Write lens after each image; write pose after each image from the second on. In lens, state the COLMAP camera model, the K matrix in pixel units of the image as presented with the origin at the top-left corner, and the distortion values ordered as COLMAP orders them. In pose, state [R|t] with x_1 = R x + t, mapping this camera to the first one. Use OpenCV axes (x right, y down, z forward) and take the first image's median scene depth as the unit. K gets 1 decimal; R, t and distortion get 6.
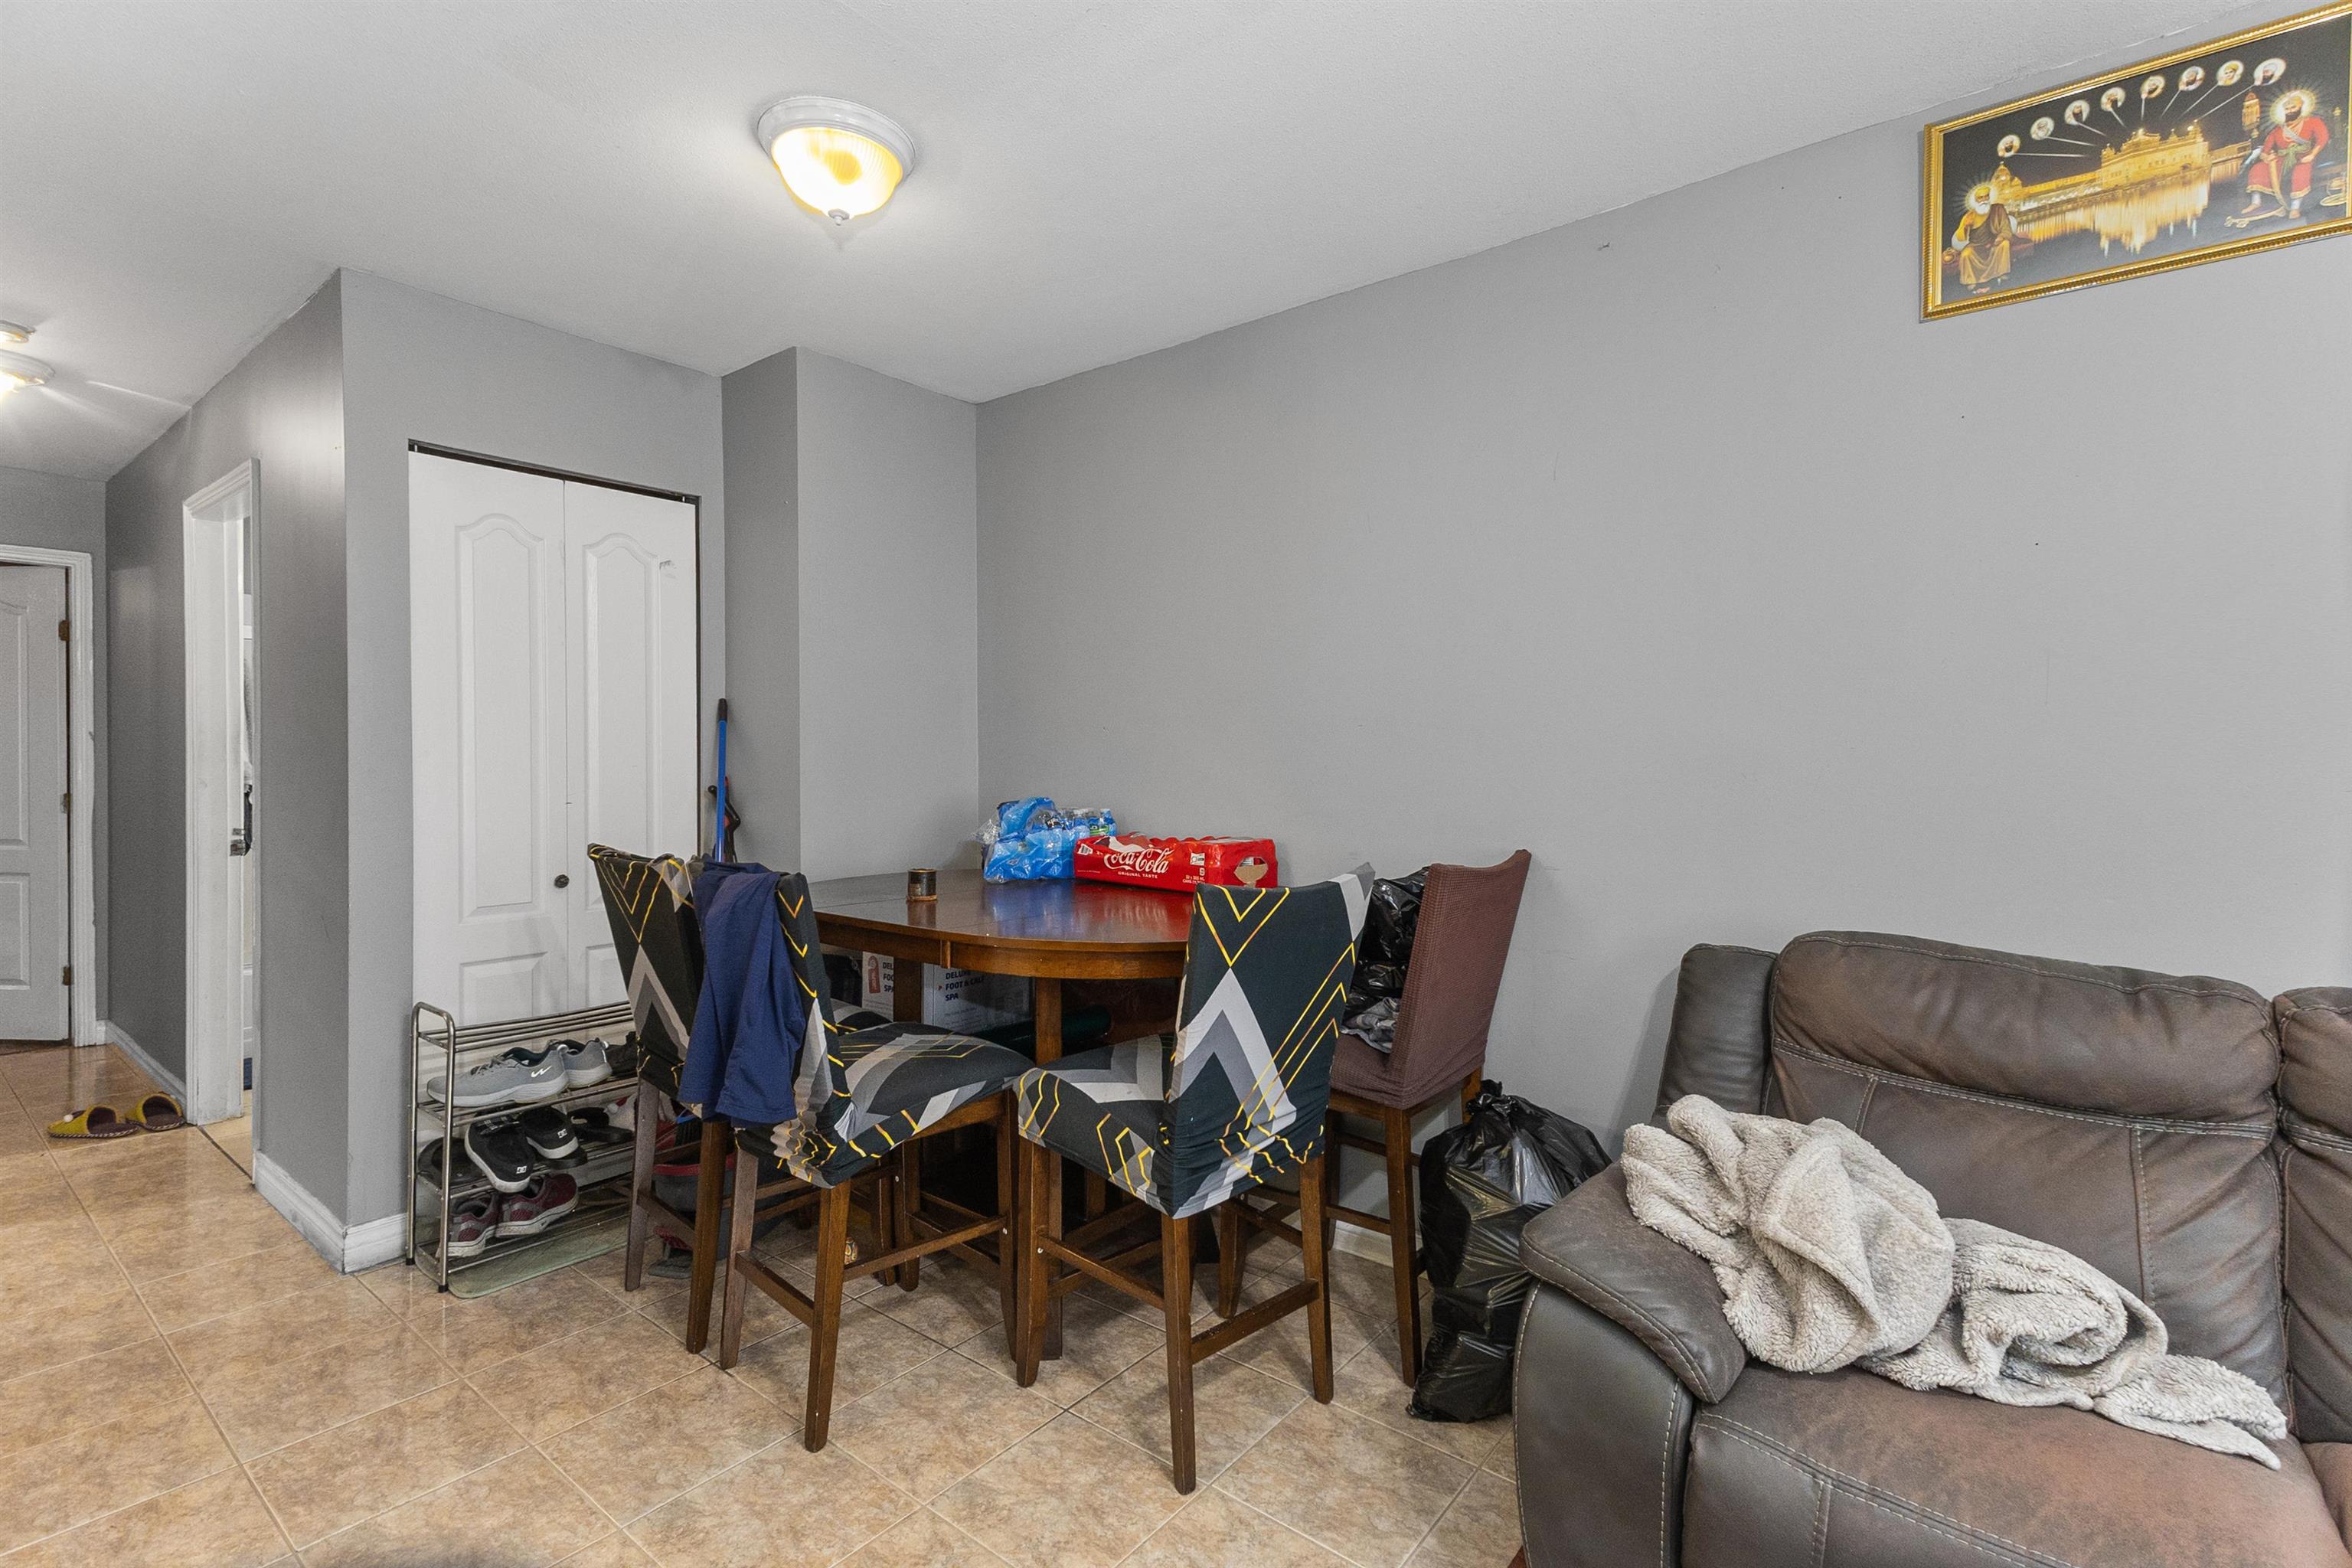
lens RADIAL K [[1084.1, 0, 1180.1], [0, 1084.1, 779.8], [0, 0, 1]] dist [-0.002466, 0.000605]
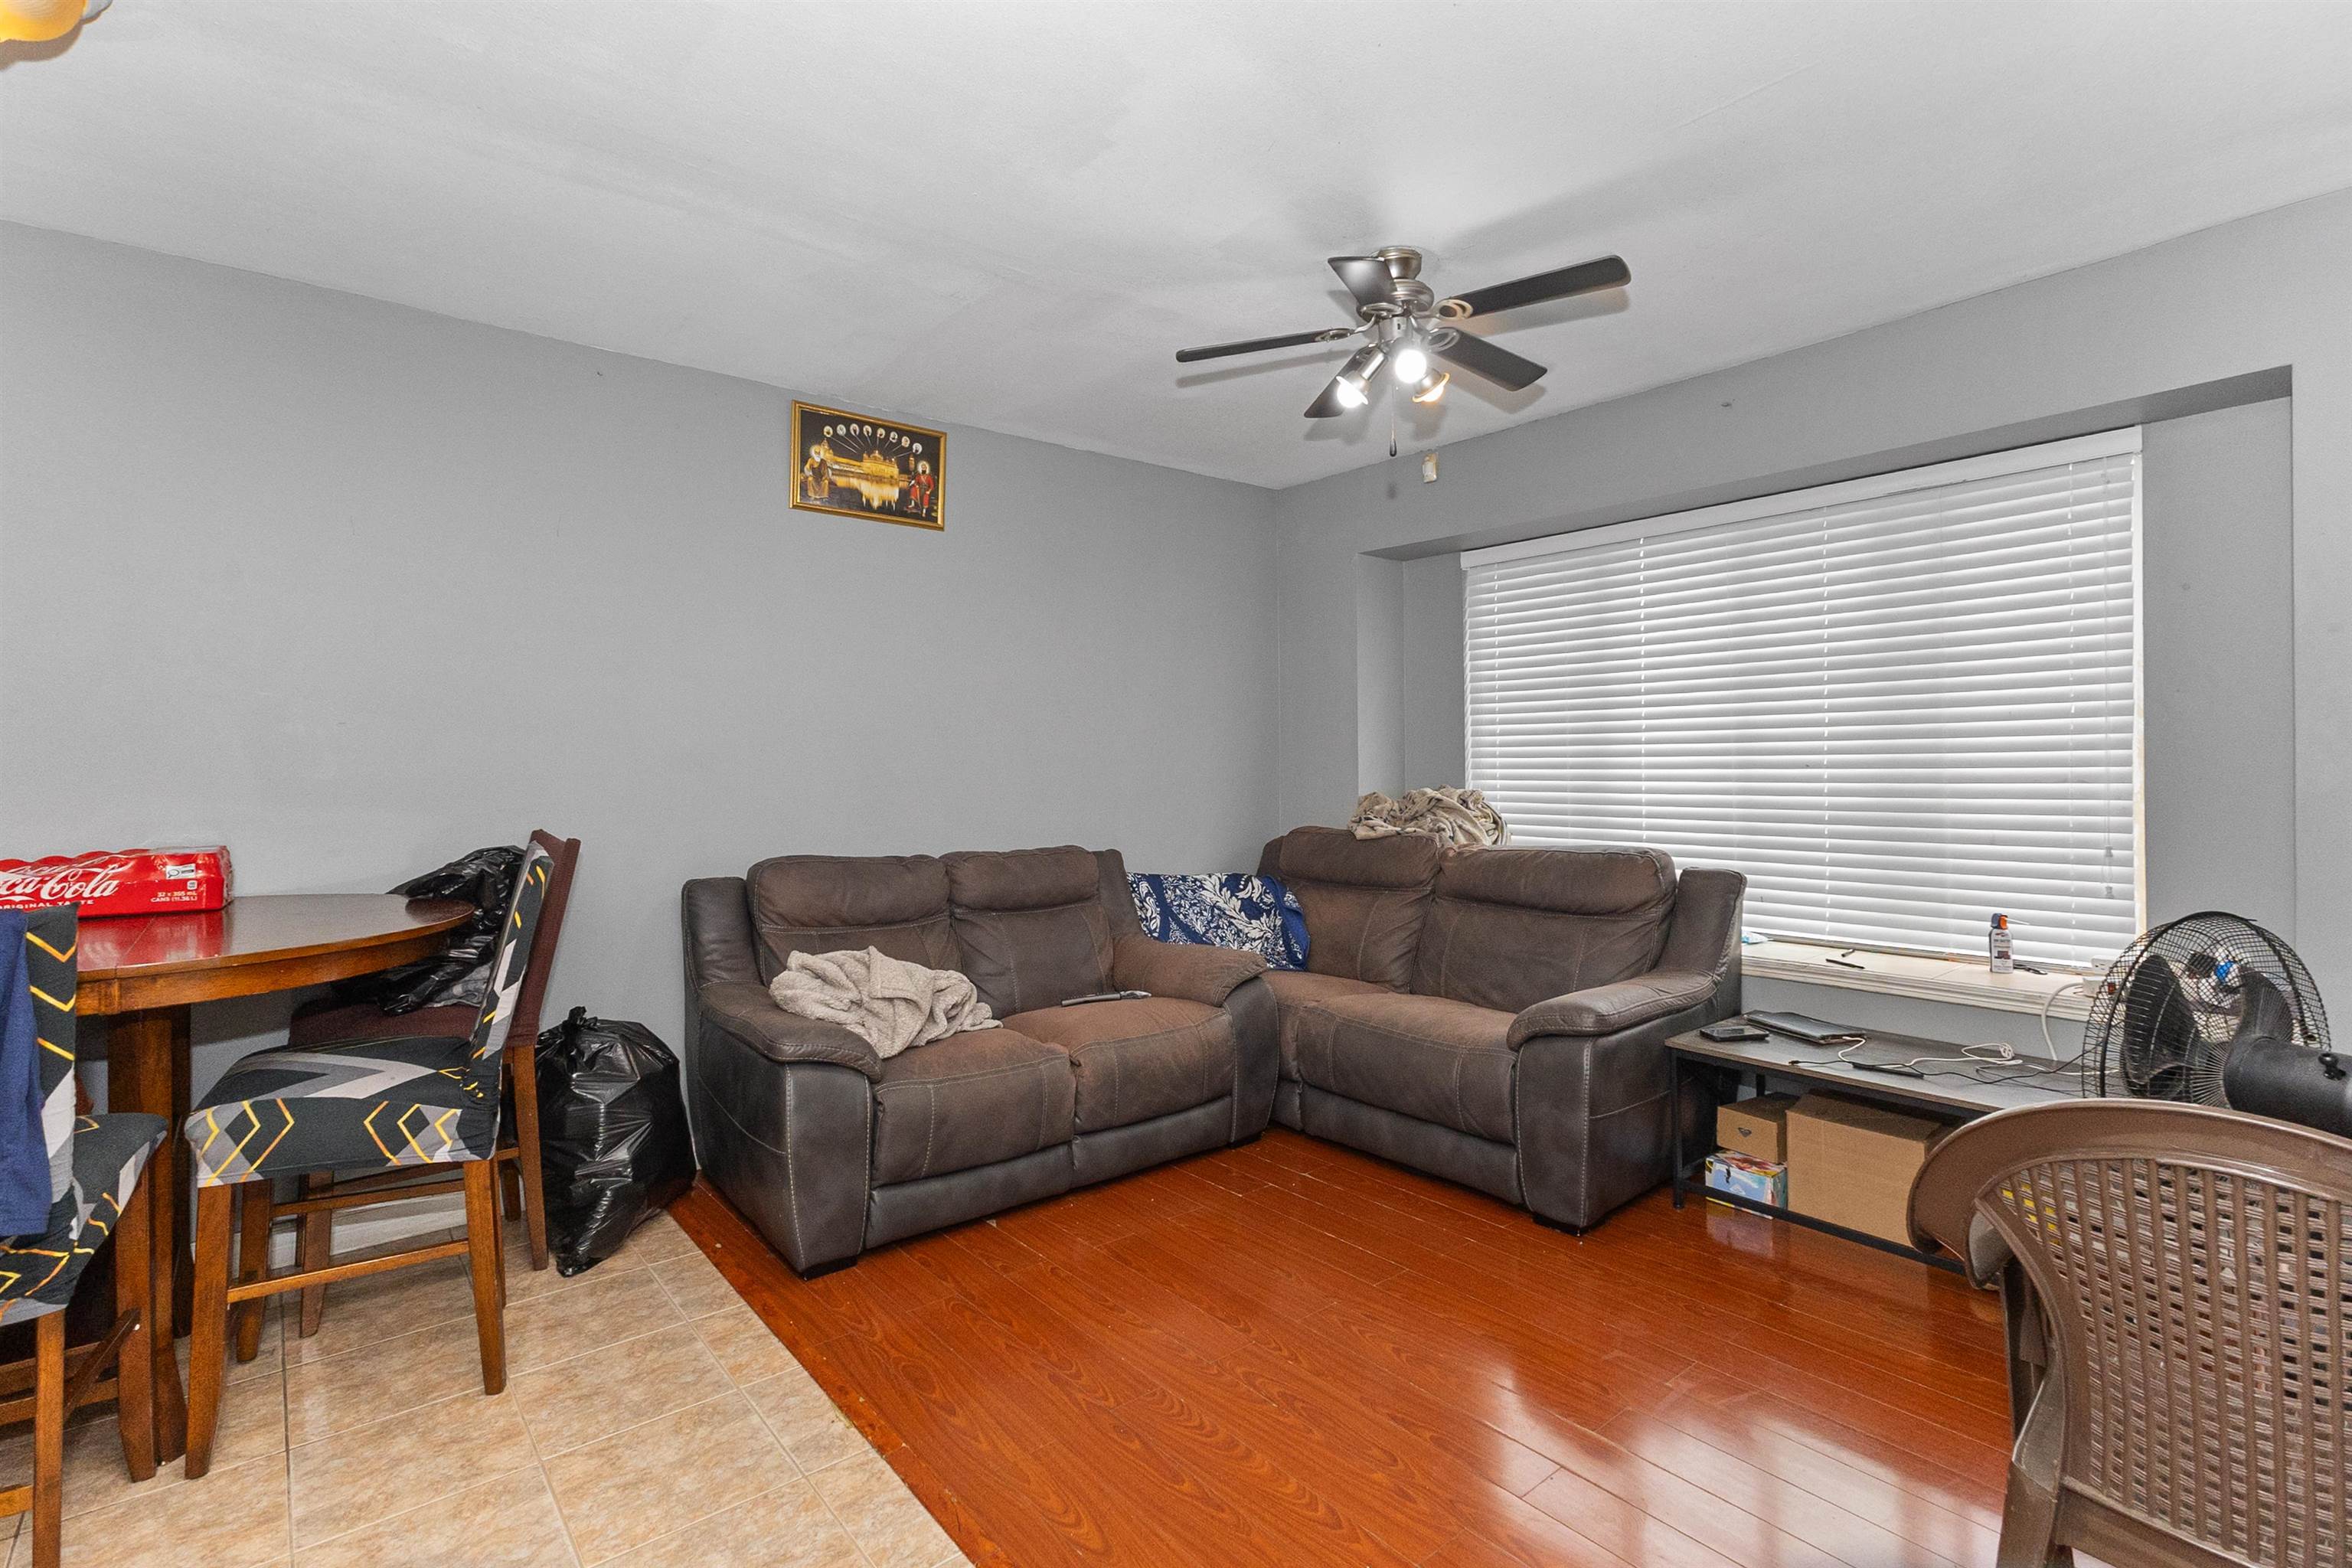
lens RADIAL K [[1084.1, 0, 1180.3], [0, 1084.1, 767.4], [0, 0, 1]] dist [-0.002466, 0.000605]
pose [[0.180632, -0.012982, 0.983465, -0.975723], [0.016523, 0.999812, 0.010163, -0.009361], [-0.983412, 0.014414, 0.180813, 0.064242]]
